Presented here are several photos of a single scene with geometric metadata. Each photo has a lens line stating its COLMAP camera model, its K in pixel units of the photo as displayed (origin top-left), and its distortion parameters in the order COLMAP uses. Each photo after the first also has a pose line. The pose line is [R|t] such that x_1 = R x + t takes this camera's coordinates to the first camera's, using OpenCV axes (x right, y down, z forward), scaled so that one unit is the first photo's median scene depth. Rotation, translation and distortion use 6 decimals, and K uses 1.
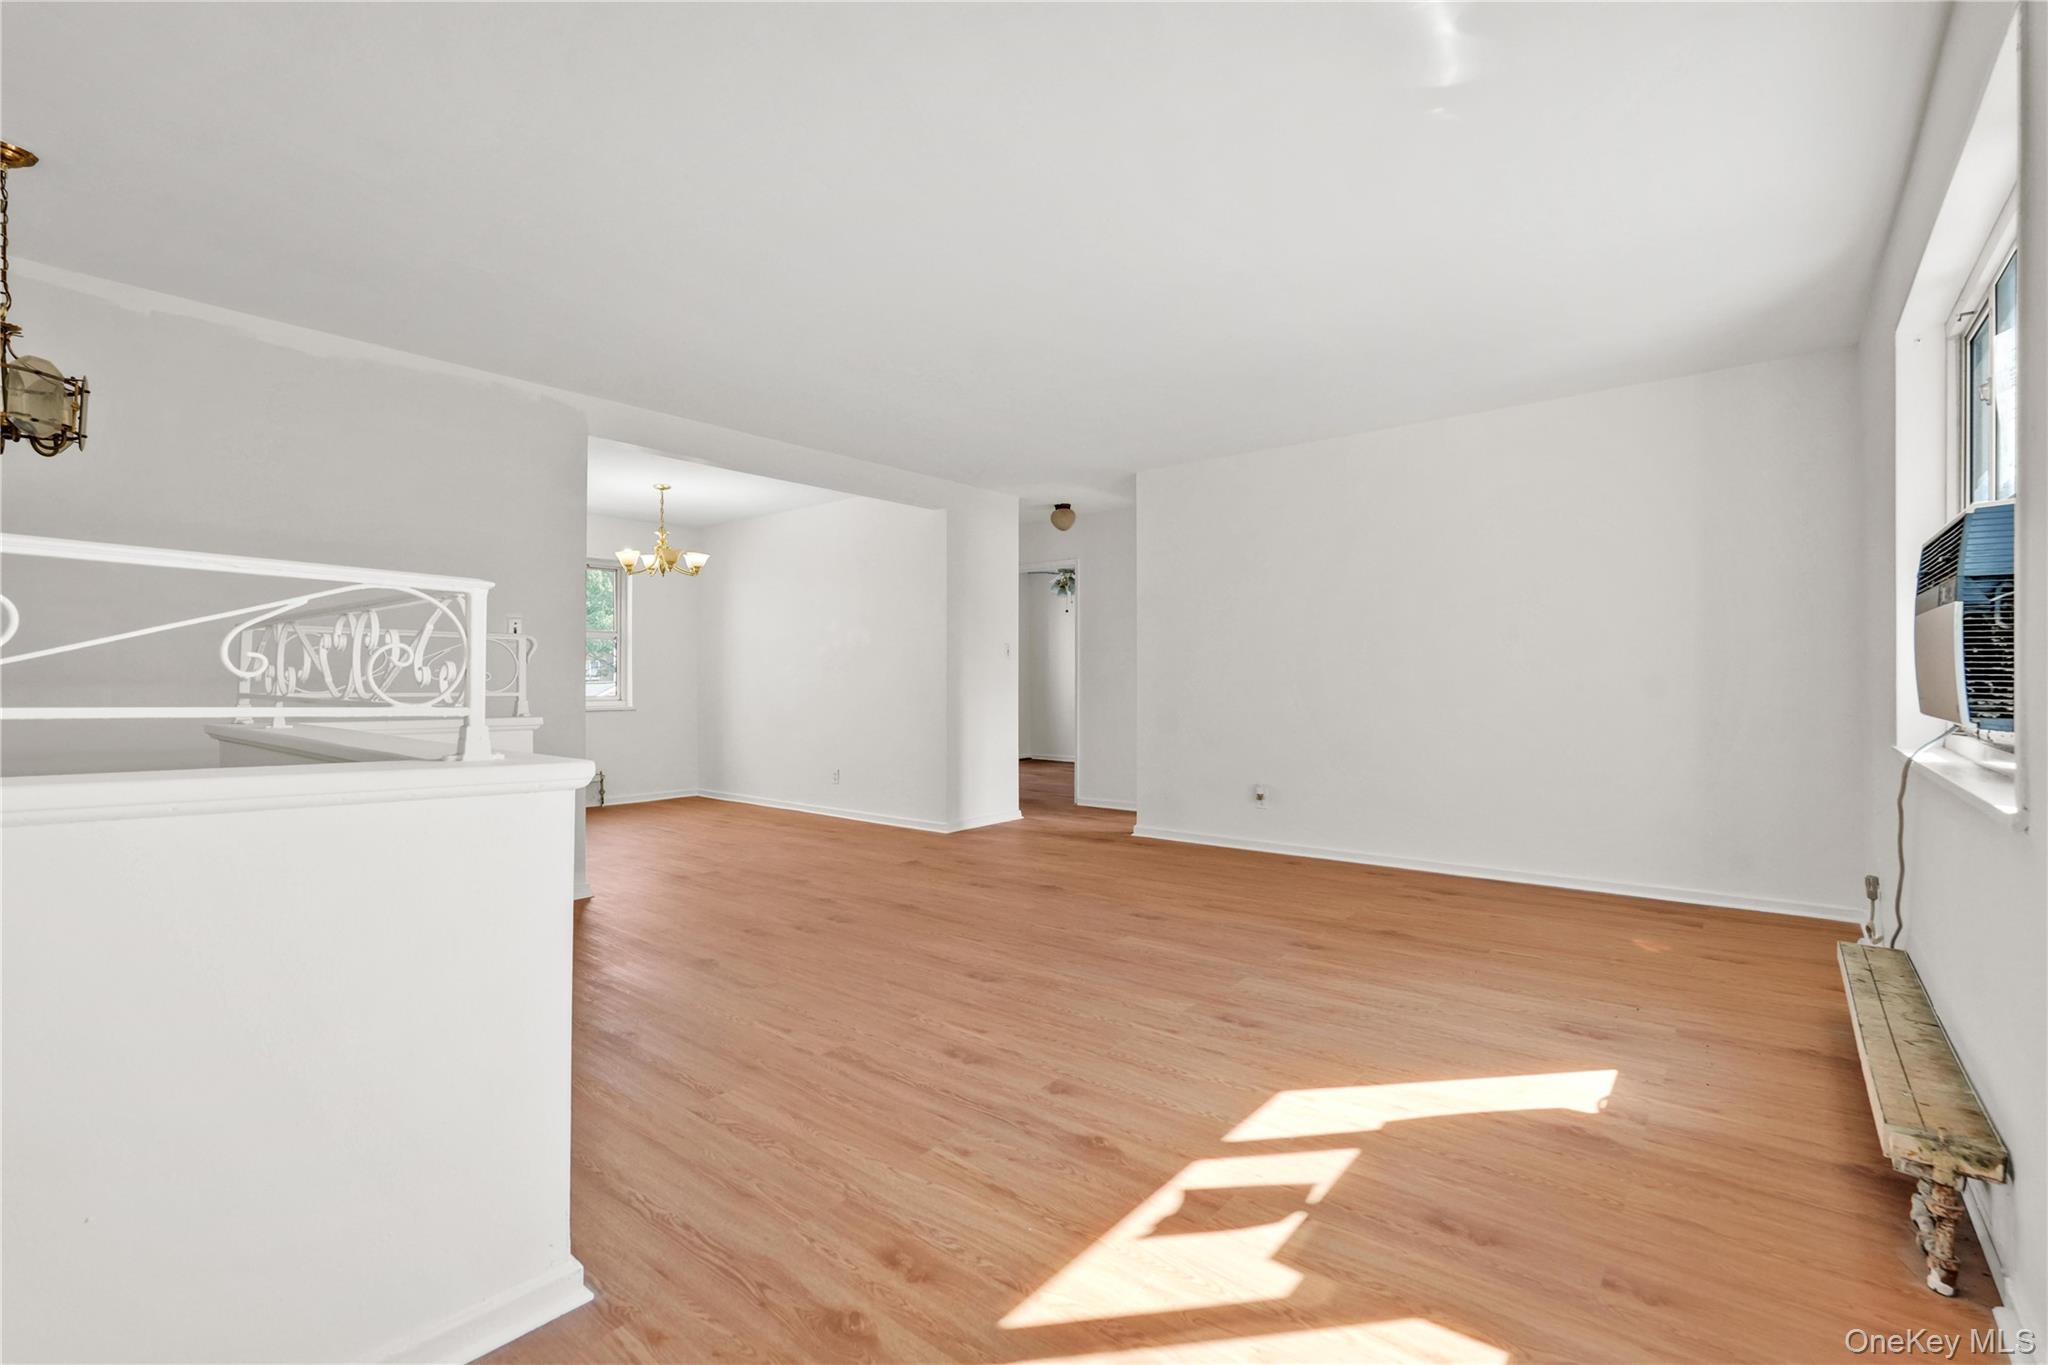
lens RADIAL K [[916.8, 0, 1045.7], [0, 916.8, 684.5], [0, 0, 1]] dist [-0.016076, 0.006867]
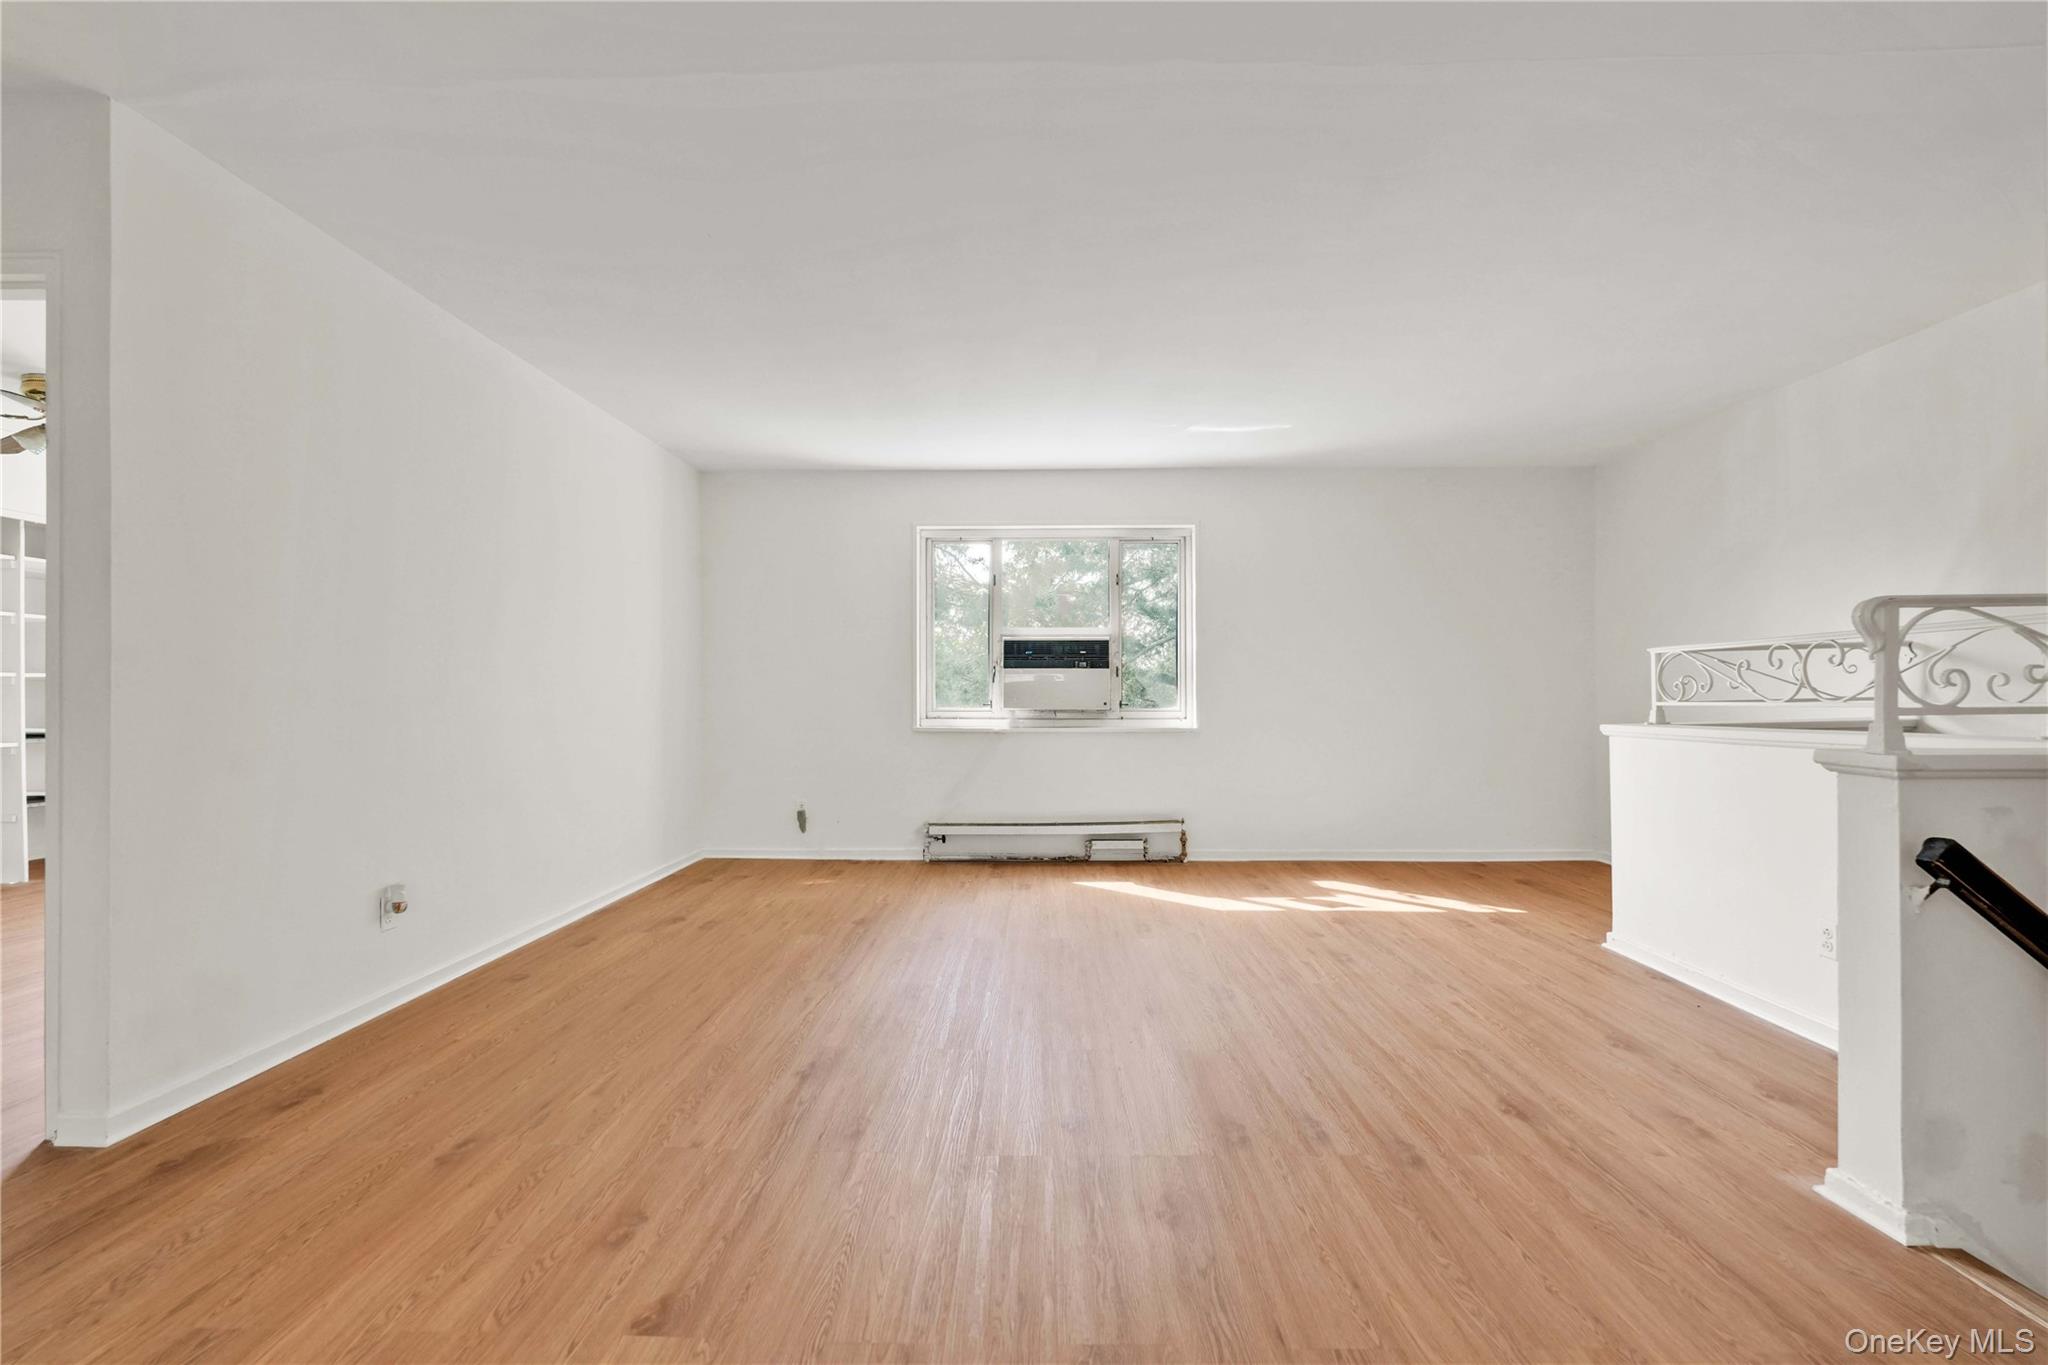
lens RADIAL K [[916.8, 0, 1012.7], [0, 916.8, 690.7], [0, 0, 1]] dist [-0.016076, 0.006867]
pose [[-0.601310, 0.007328, 0.798983, -0.920208], [0.009770, 0.999951, -0.001818, -0.007672], [-0.798956, 0.006713, -0.601351, 2.269119]]
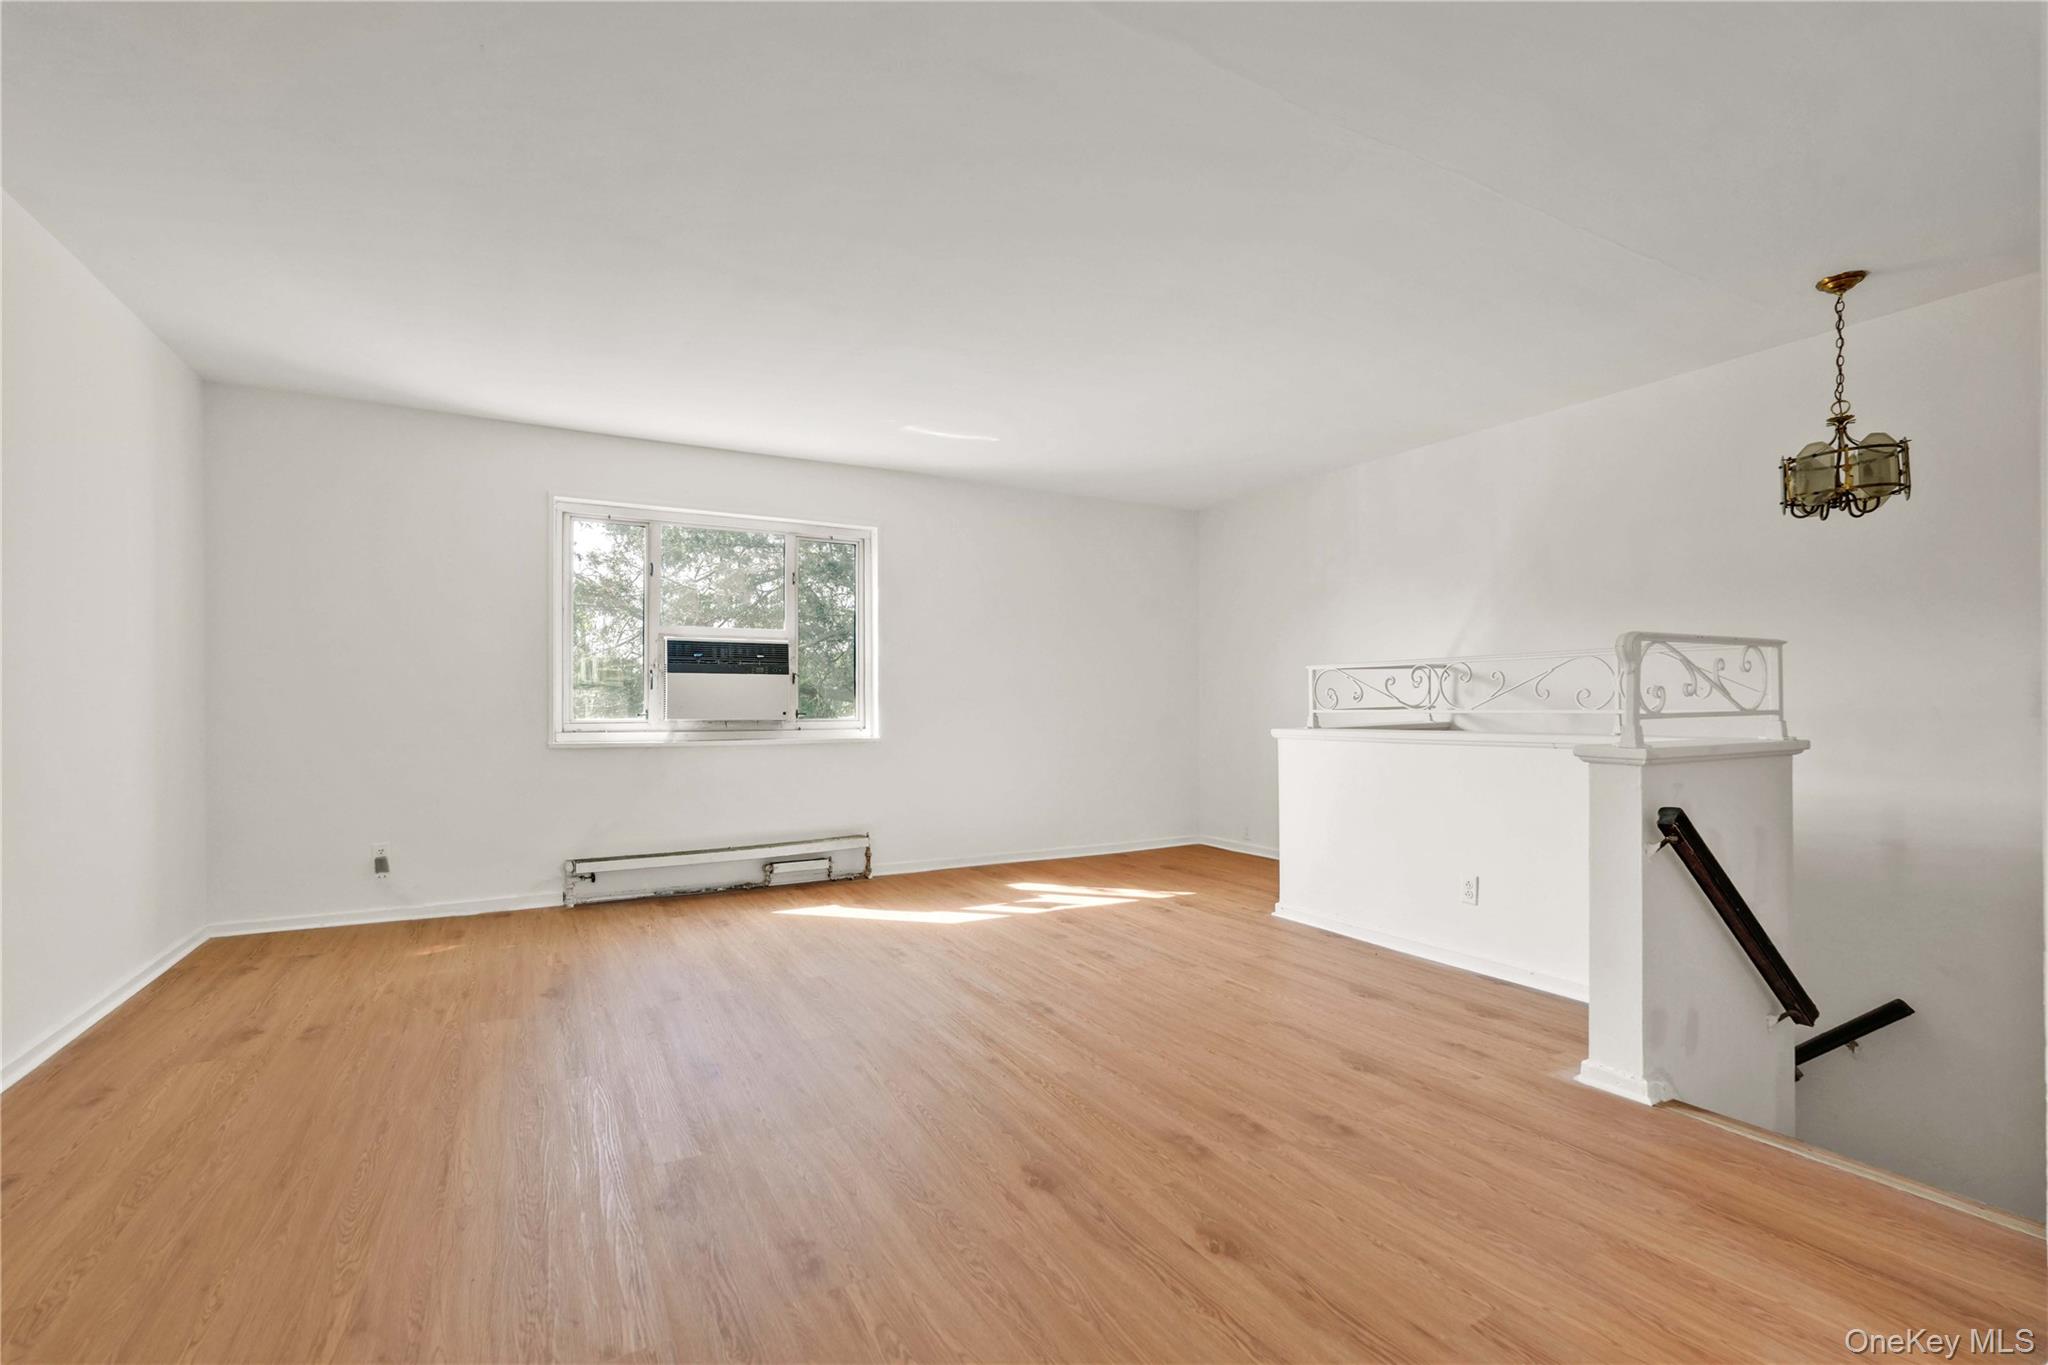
lens RADIAL K [[916.8, 0, 1026.9], [0, 916.8, 700.8], [0, 0, 1]] dist [-0.016076, 0.006867]
pose [[-0.925585, 0.004080, 0.378517, -0.541417], [0.006152, 0.999972, 0.004265, -0.010756], [-0.378489, 0.006276, -0.925585, 2.432538]]
